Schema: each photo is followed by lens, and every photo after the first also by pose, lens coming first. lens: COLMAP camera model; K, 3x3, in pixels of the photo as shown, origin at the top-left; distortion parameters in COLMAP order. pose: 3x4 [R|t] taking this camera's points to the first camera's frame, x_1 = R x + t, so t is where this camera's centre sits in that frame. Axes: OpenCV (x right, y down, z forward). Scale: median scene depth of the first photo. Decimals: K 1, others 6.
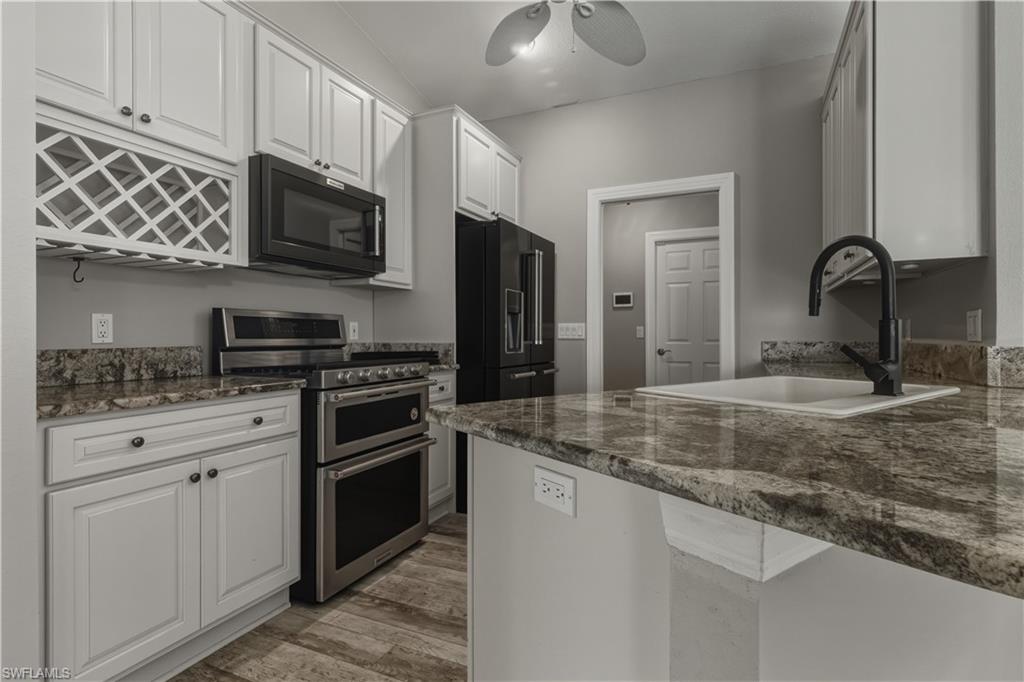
lens RADIAL K [[520.3, 0, 513.6], [0, 520.3, 336.9], [0, 0, 1]] dist [0.001636, 0.000076]
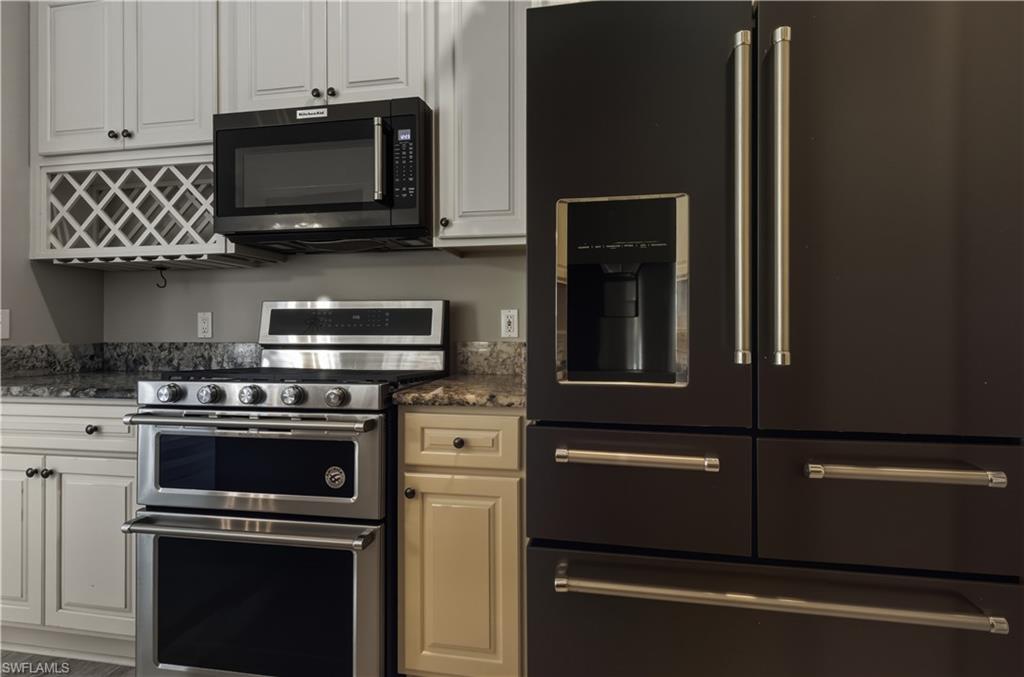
lens RADIAL K [[538.8, 0, 511.9], [0, 538.8, 324.4], [0, 0, 1]] dist [0.002042, 0.000496]
pose [[0.232218, -0.002320, -0.972661, 0.563841], [0.000383, 0.999997, -0.002294, -0.015091], [0.972664, 0.000160, 0.232219, 1.468584]]
